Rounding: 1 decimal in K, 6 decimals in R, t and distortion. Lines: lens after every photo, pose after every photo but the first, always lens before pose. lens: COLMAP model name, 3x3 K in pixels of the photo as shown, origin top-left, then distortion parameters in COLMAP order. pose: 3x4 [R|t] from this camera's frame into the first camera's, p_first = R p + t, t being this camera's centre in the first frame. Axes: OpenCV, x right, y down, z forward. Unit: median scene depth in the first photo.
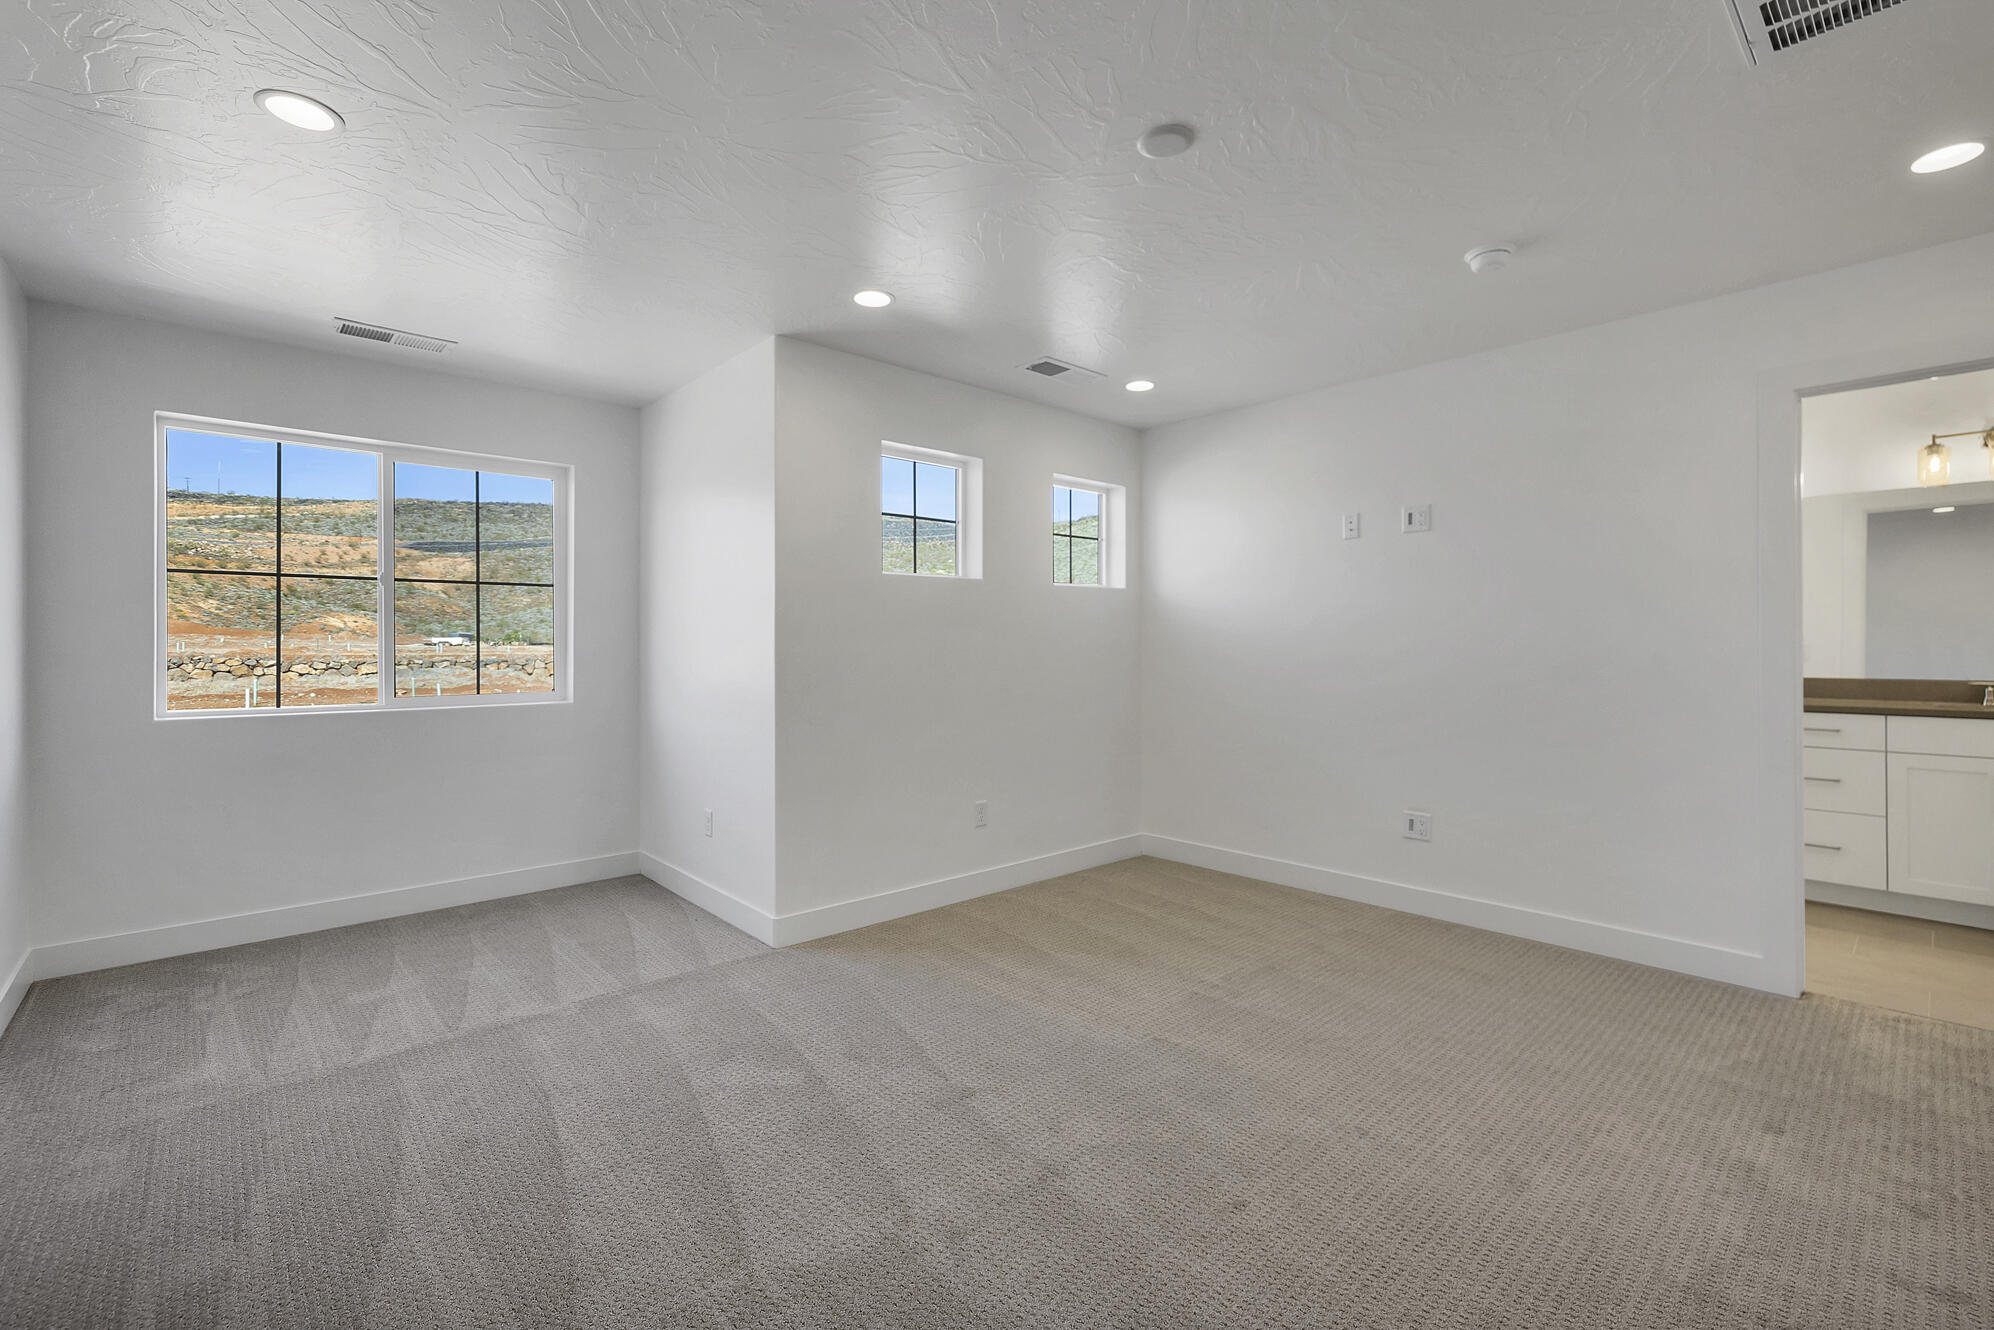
lens RADIAL K [[863.2, 0, 1003.1], [0, 863.2, 645.2], [0, 0, 1]] dist [-0.000597, -0.000246]
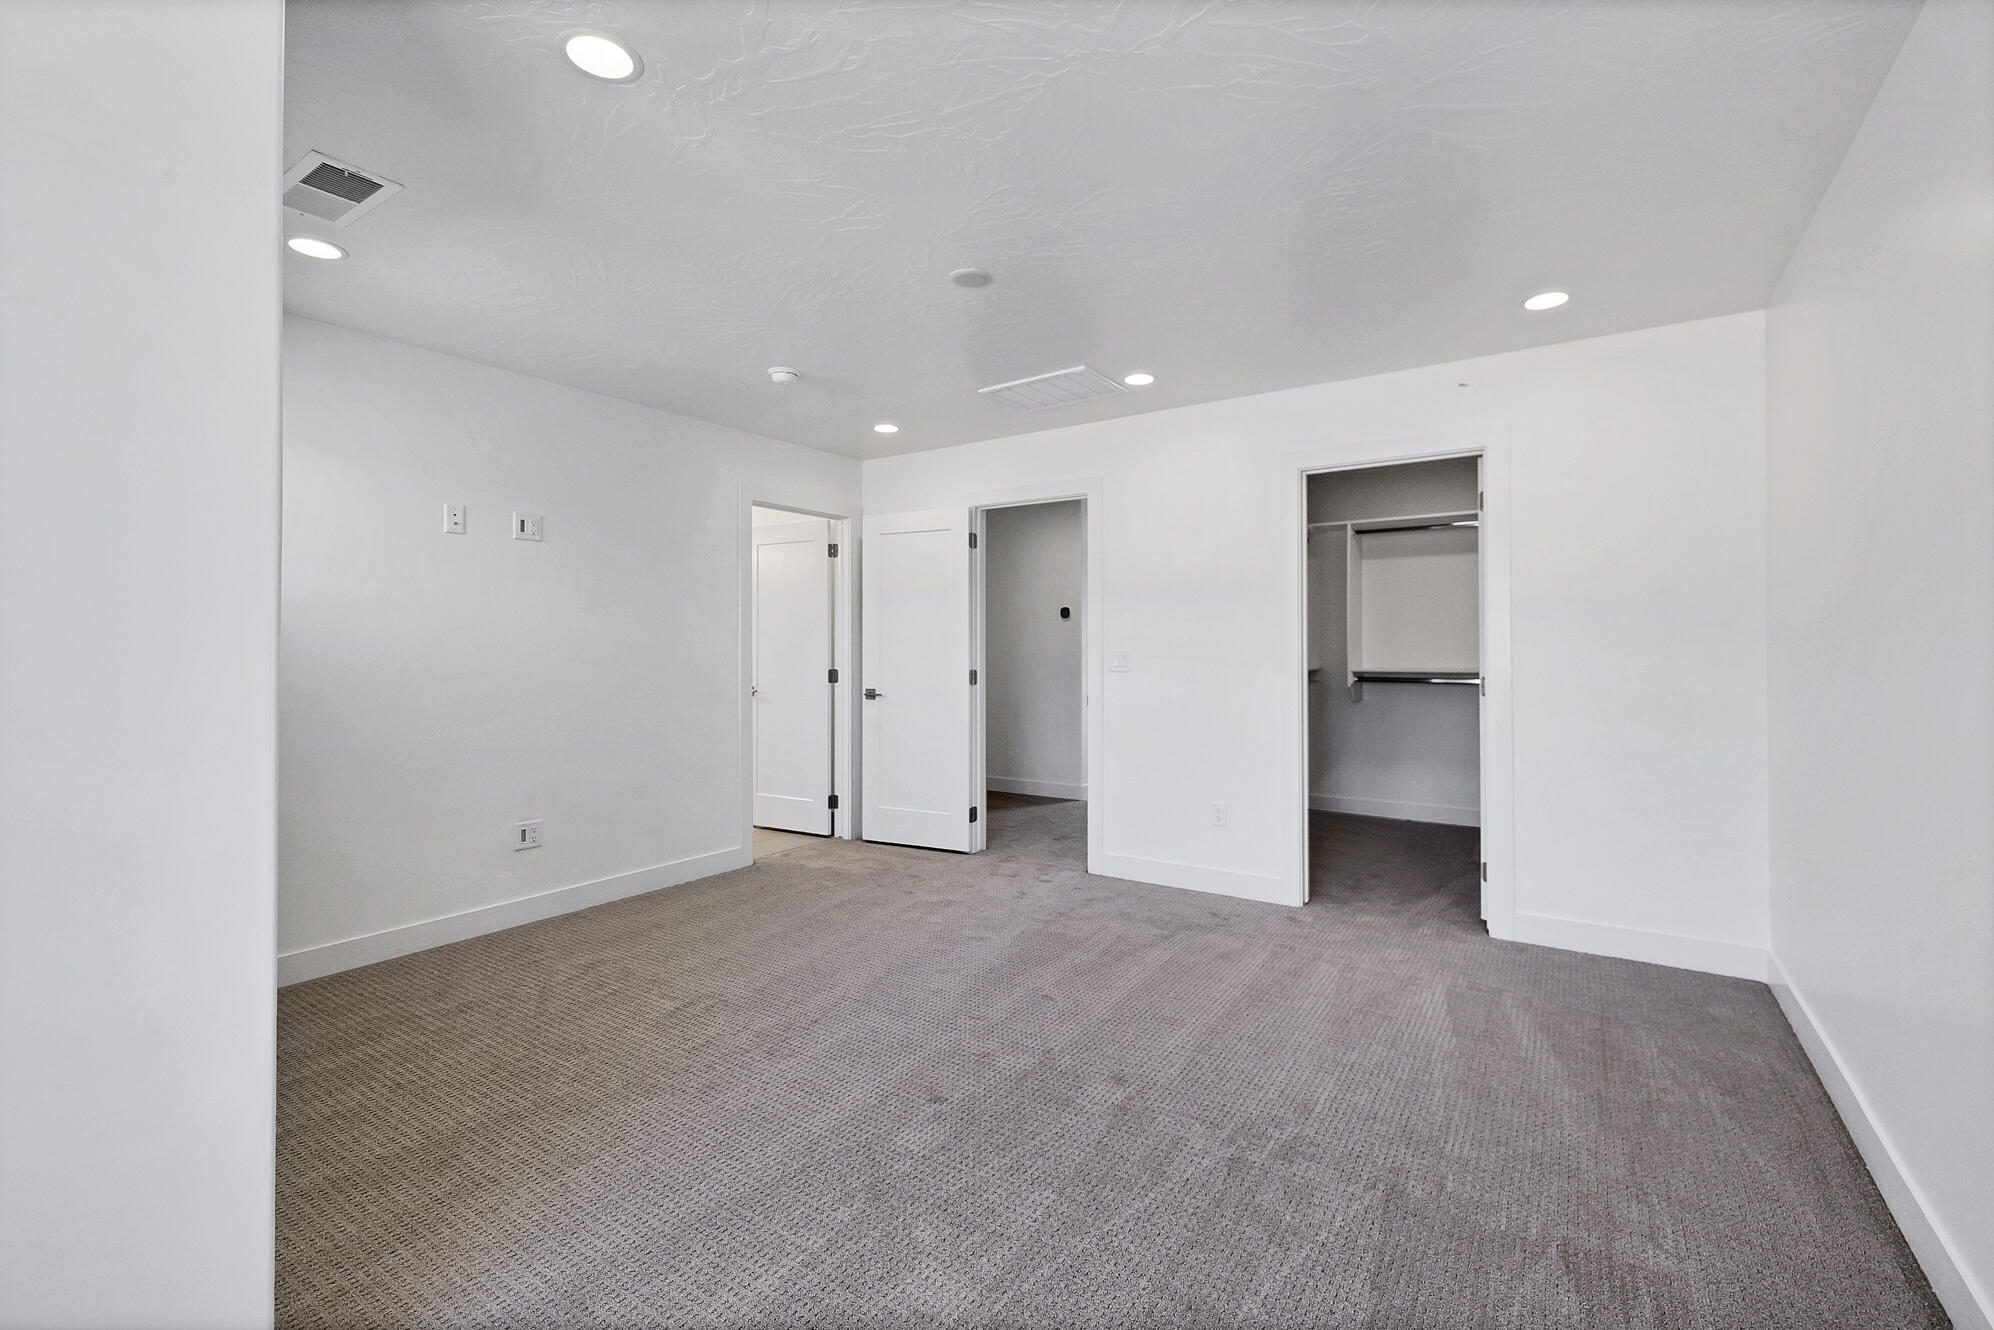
lens RADIAL K [[863.2, 0, 1003.1], [0, 863.2, 645.2], [0, 0, 1]] dist [-0.000597, -0.000246]
pose [[-0.231208, 0.012521, 0.972824, -0.616433], [0.004579, 0.999920, -0.011781, 0.004319], [-0.972894, 0.001731, -0.231247, 0.694150]]
